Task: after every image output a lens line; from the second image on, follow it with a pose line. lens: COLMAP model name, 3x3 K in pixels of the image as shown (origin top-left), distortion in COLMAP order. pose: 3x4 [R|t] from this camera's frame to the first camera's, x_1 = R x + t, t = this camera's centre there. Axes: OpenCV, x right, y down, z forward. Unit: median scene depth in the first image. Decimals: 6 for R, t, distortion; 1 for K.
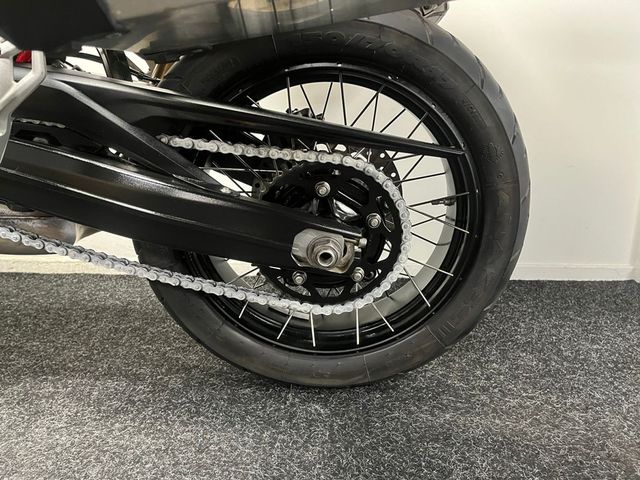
lens RADIAL K [[483.3, 0, 320.0], [0, 483.3, 240.0], [0, 0, 1]] dist [0.091626, -0.112416]
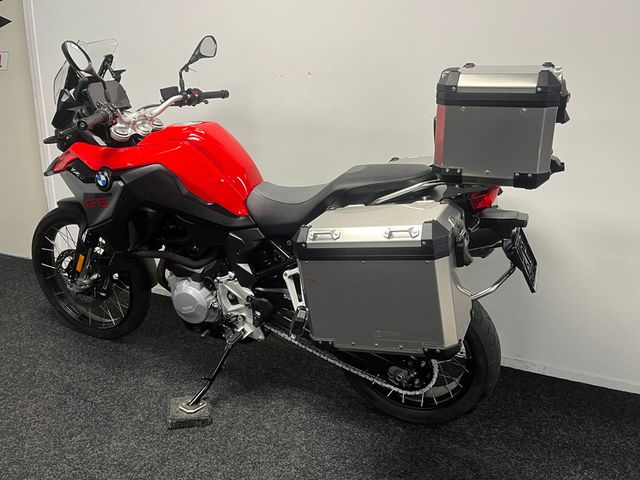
lens RADIAL K [[539.1, 0, 320.0], [0, 539.1, 240.0], [0, 0, 1]] dist [0.003305, 0.005932]
pose [[0.924484, 0.115677, -0.363247, 0.466348], [-0.104351, 0.993246, 0.050724, -0.639616], [0.366661, -0.008988, 0.930311, -1.523203]]
